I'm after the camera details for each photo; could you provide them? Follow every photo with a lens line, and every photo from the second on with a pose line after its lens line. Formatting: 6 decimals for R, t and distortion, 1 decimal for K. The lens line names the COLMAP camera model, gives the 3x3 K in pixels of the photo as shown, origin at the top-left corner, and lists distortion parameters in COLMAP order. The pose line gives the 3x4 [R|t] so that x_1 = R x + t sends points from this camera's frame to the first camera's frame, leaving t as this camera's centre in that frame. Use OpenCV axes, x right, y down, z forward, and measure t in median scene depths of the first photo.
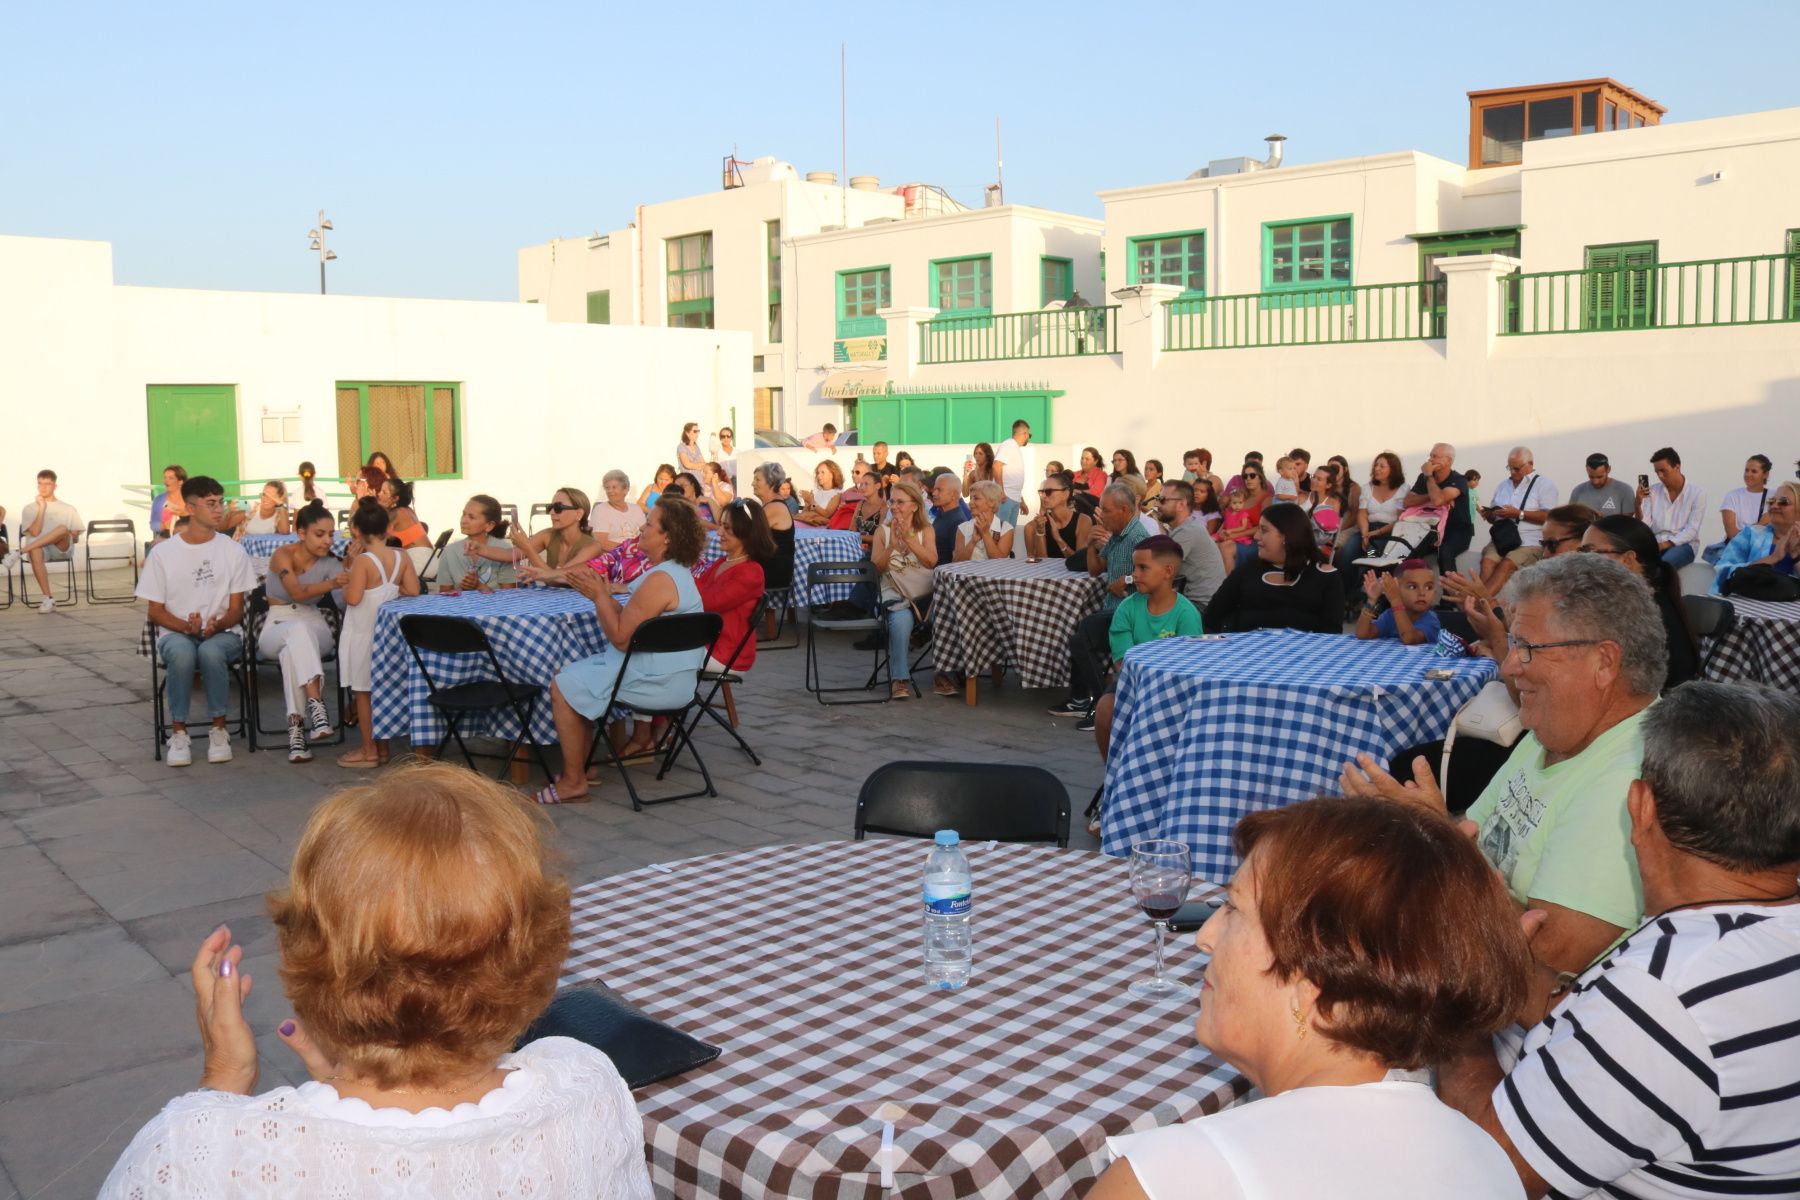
lens RADIAL K [[1502.6, 0, 896.0], [0, 1502.6, 591.5], [0, 0, 1]] dist [-0.161358, 0.137728]
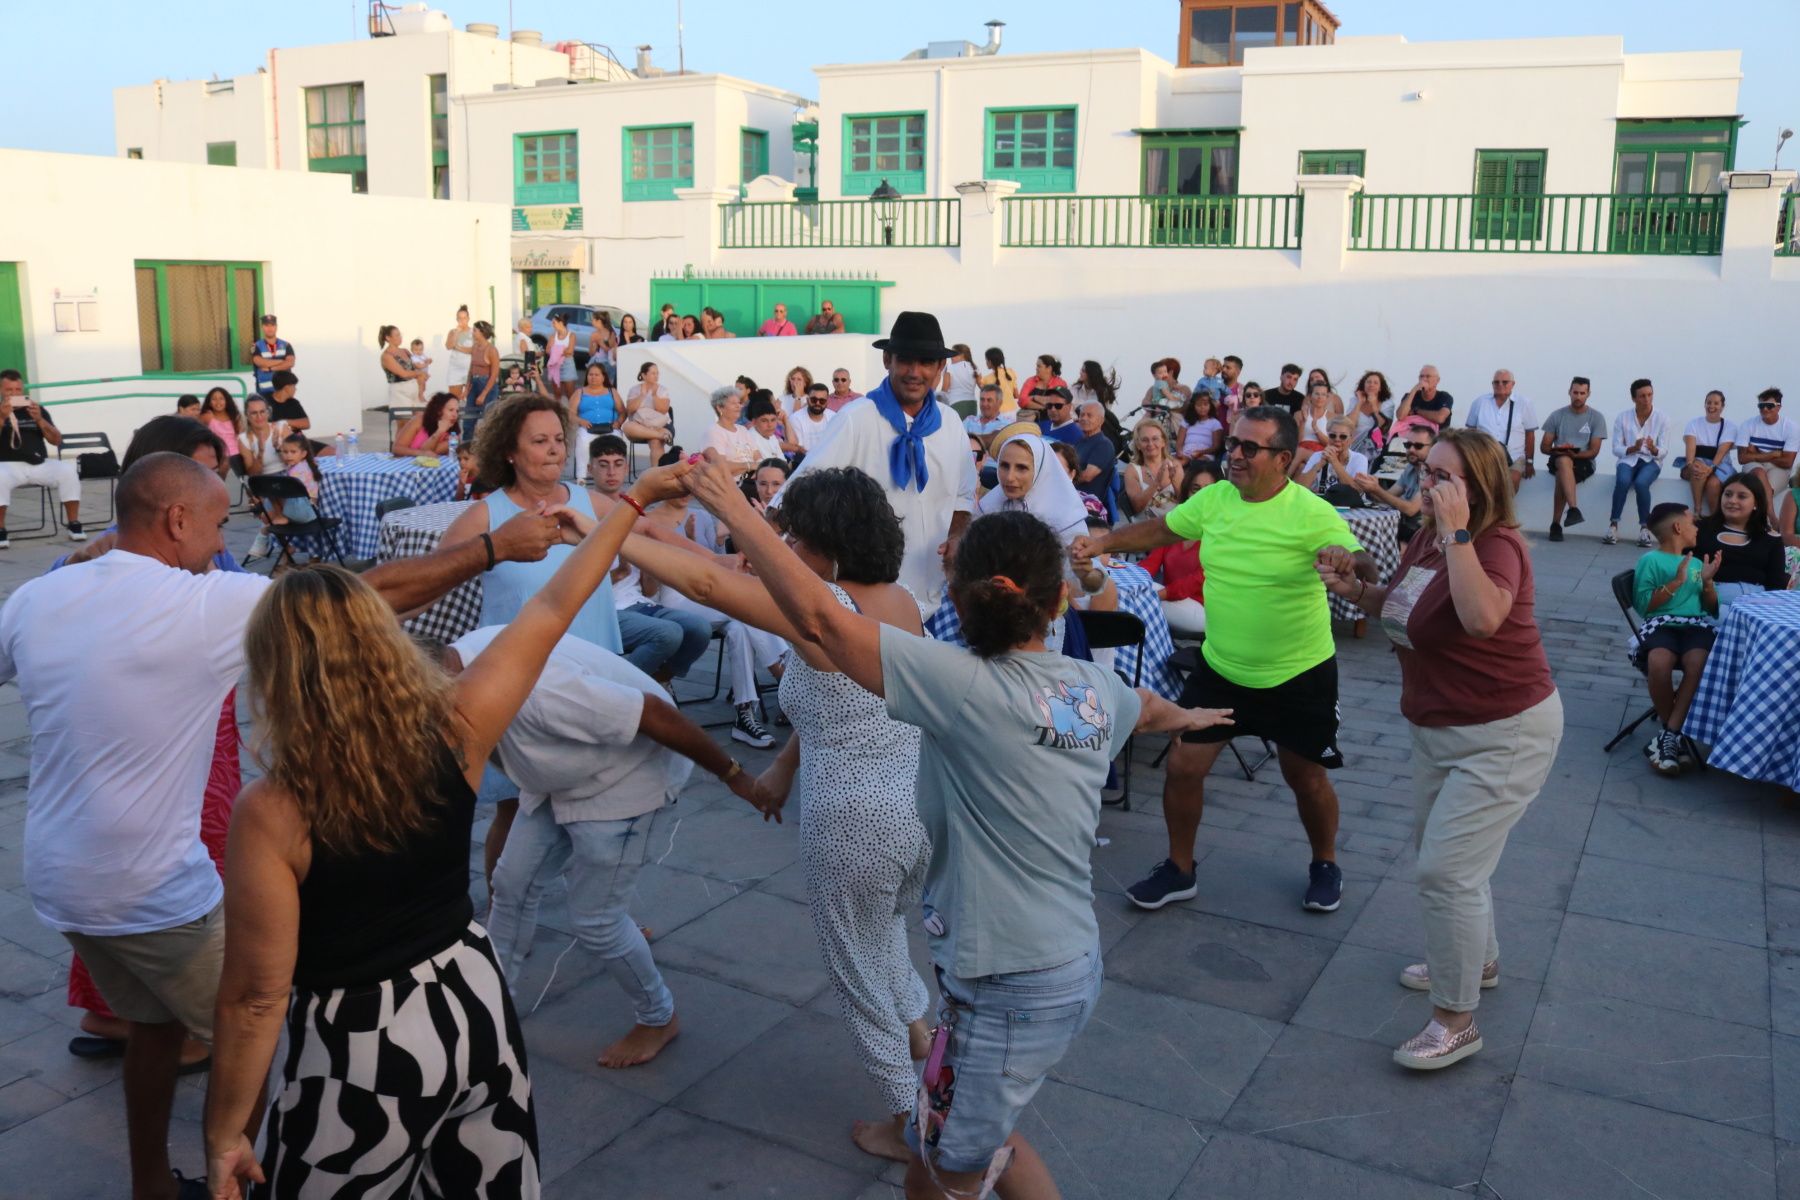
lens RADIAL K [[1502.6, 0, 899.7], [0, 1502.6, 591.6], [0, 0, 1]] dist [-0.161358, 0.137728]
pose [[0.950968, -0.038877, 0.306835, -0.133729], [0.009864, 0.995376, 0.095548, -0.015403], [-0.309131, -0.087836, 0.946955, 0.022069]]
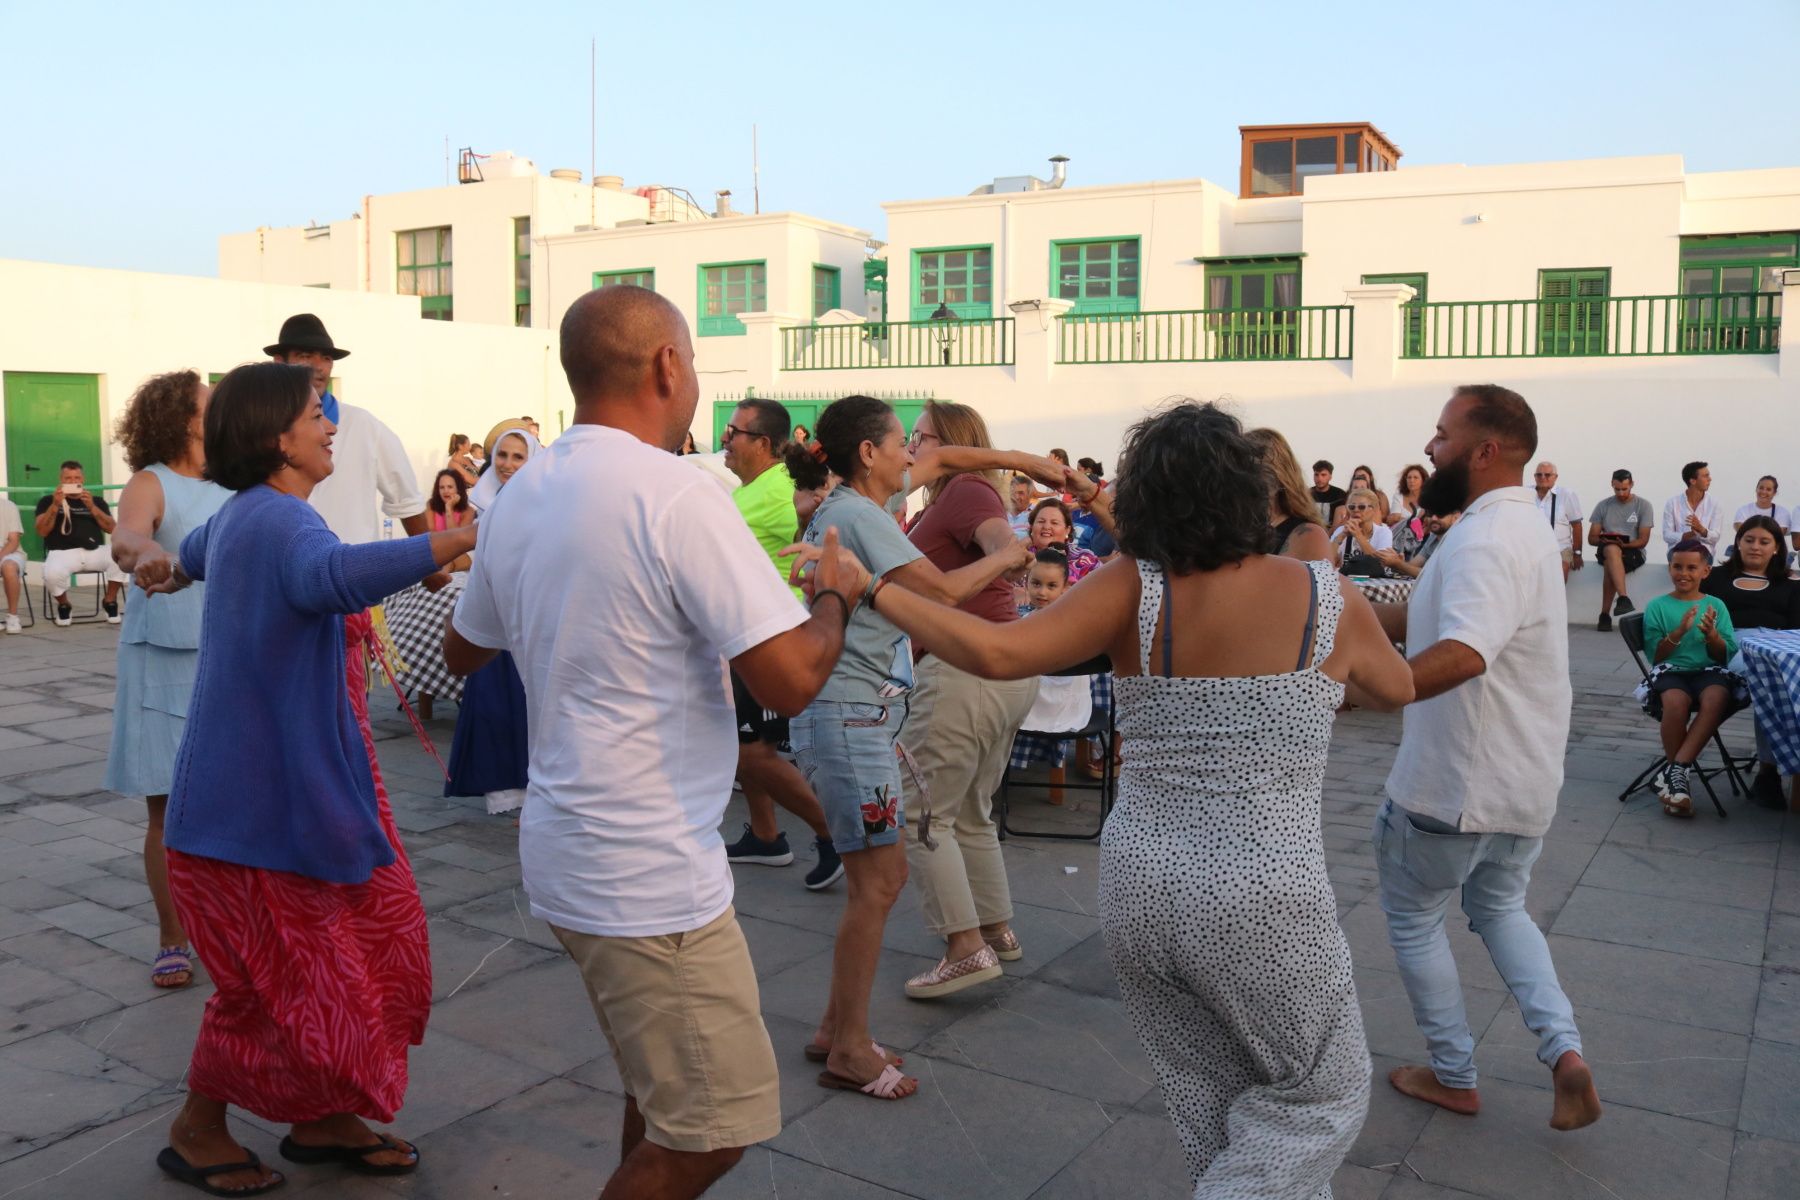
lens RADIAL K [[1502.6, 0, 898.8], [0, 1502.6, 592.6], [0, 0, 1]] dist [-0.161358, 0.137728]
pose [[0.967468, -0.010525, 0.252773, -0.120436], [0.011555, 0.999930, -0.002590, -0.001099], [-0.252728, 0.005426, 0.967522, 0.018499]]
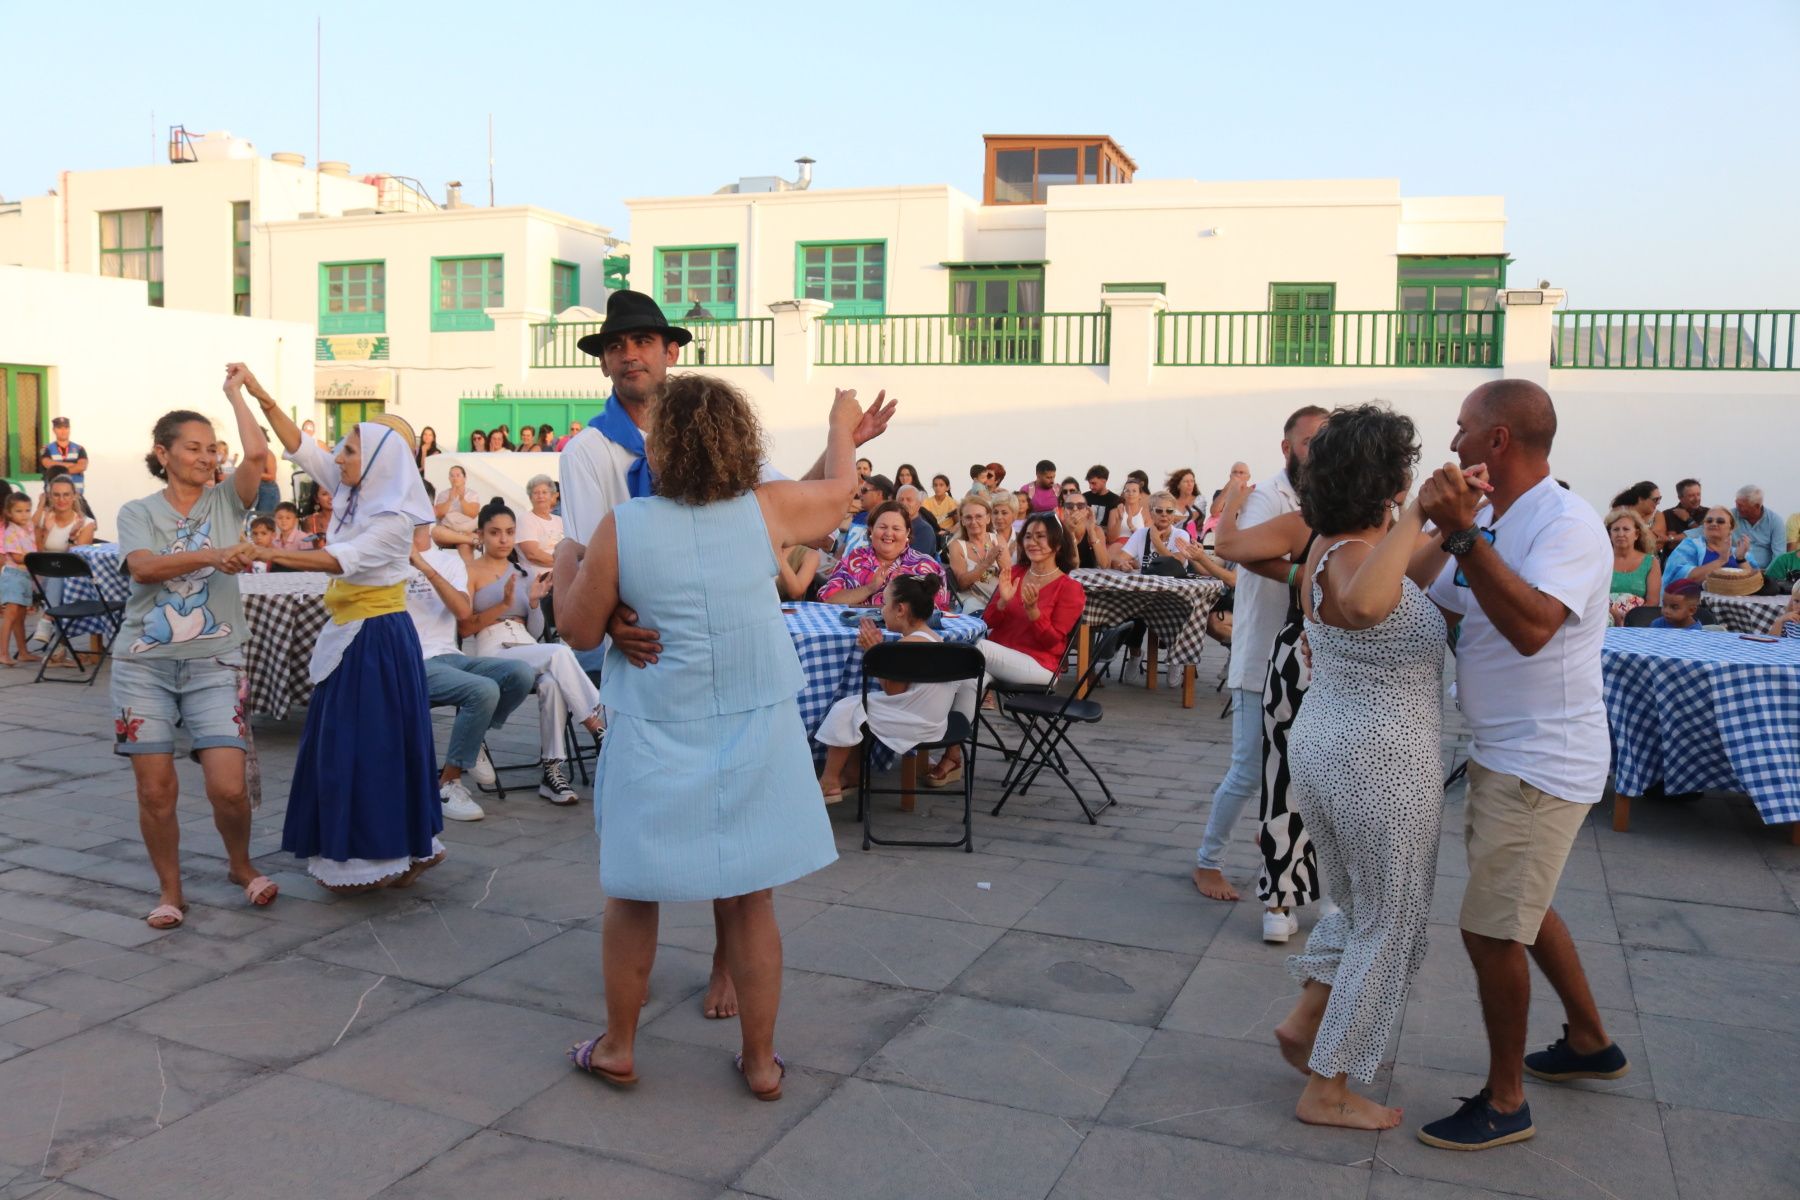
lens RADIAL K [[1502.6, 0, 900.8], [0, 1502.6, 589.8], [0, 0, 1]] dist [-0.161358, 0.137728]
pose [[0.903923, -0.014388, 0.427453, -0.134244], [0.017247, 0.999847, -0.002816, -0.001657], [-0.427347, 0.009918, 0.904033, 0.028180]]
